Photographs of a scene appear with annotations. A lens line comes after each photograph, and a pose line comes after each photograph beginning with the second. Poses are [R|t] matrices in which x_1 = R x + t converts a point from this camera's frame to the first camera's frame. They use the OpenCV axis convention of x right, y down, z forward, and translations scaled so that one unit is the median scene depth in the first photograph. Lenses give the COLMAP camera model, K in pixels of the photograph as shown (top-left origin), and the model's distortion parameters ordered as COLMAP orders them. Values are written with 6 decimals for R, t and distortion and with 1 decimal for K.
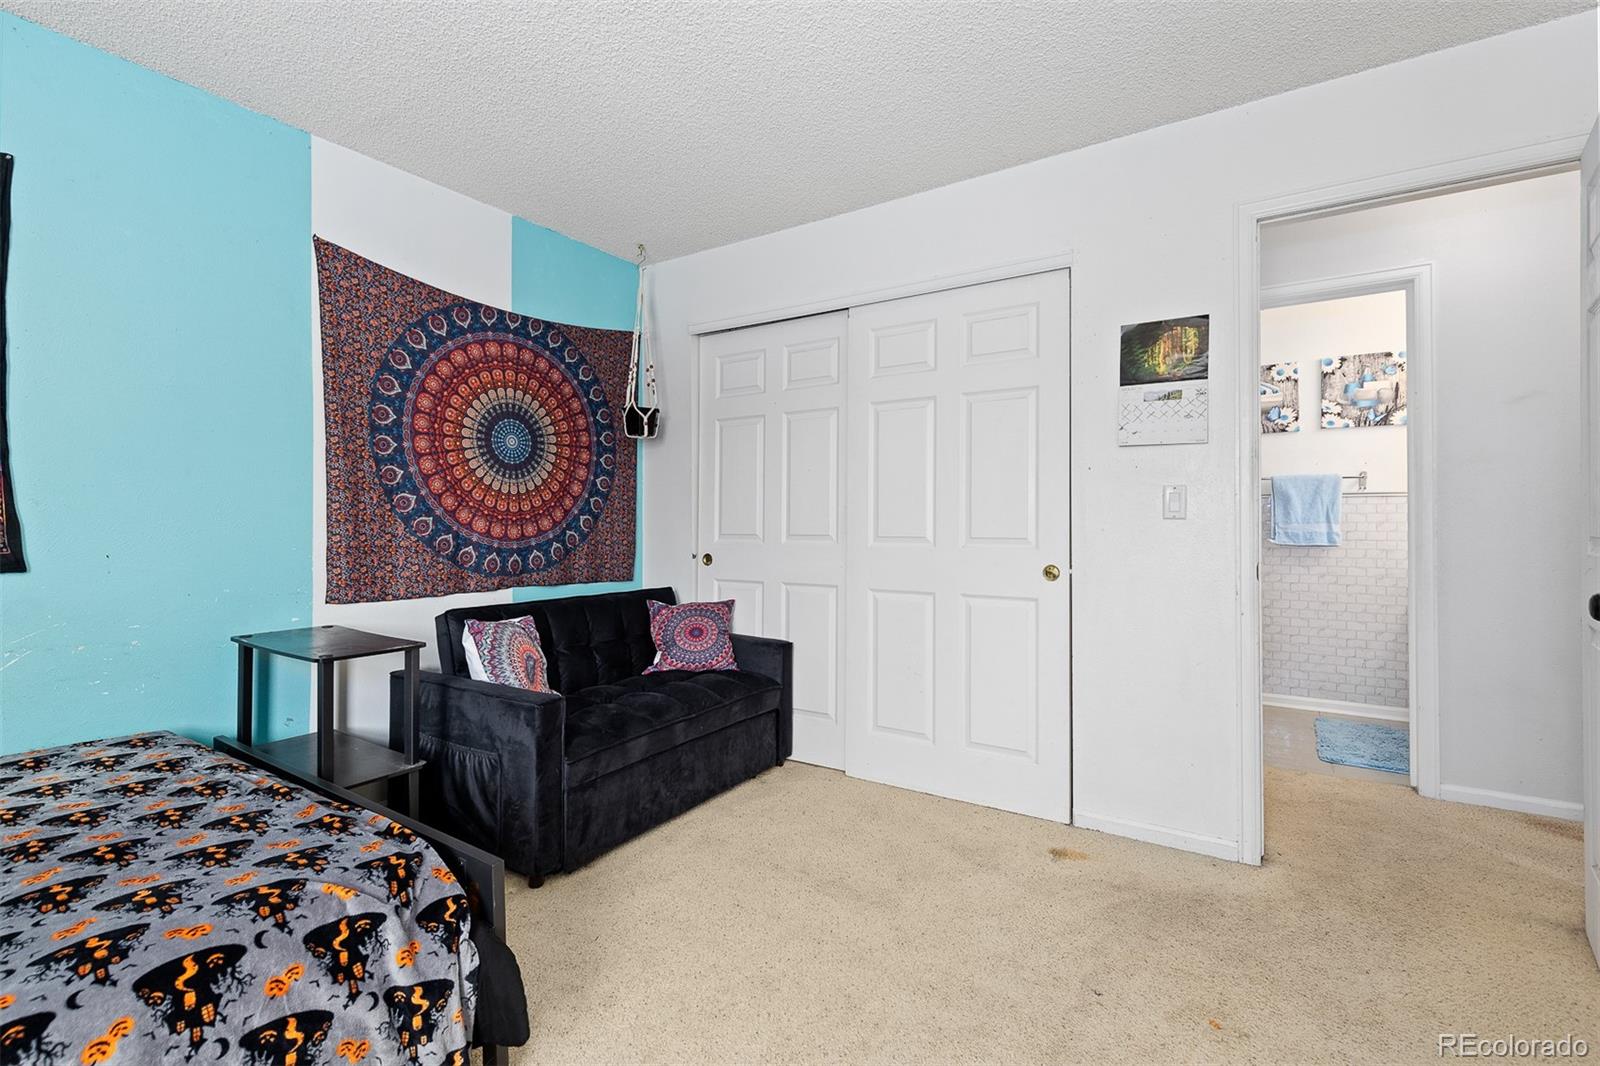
lens RADIAL K [[739.8, 0, 789.4], [0, 739.8, 510.5], [0, 0, 1]] dist [0.004545, -0.000282]
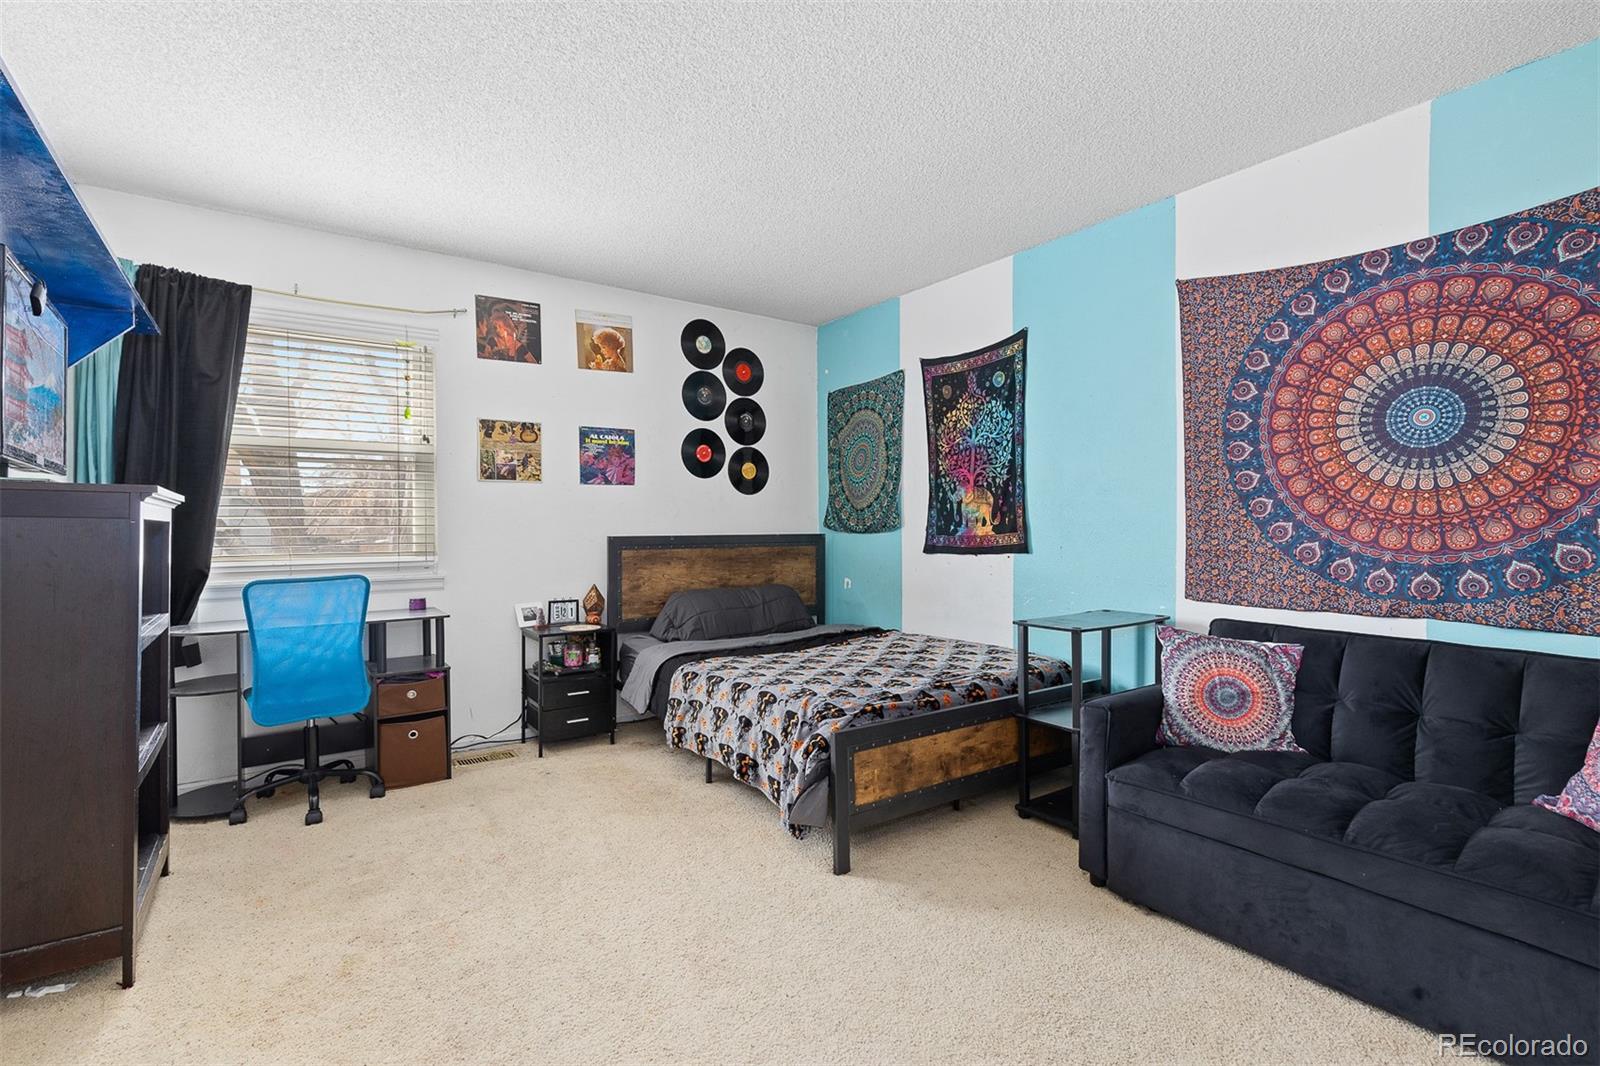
lens RADIAL K [[739.8, 0, 800.1], [0, 739.8, 528.8], [0, 0, 1]] dist [0.004545, -0.000282]
pose [[-0.364627, 0.003628, -0.931147, 0.553785], [0.010210, 0.999948, -0.000102, 0.010482], [0.931098, -0.009544, -0.364645, 0.732479]]
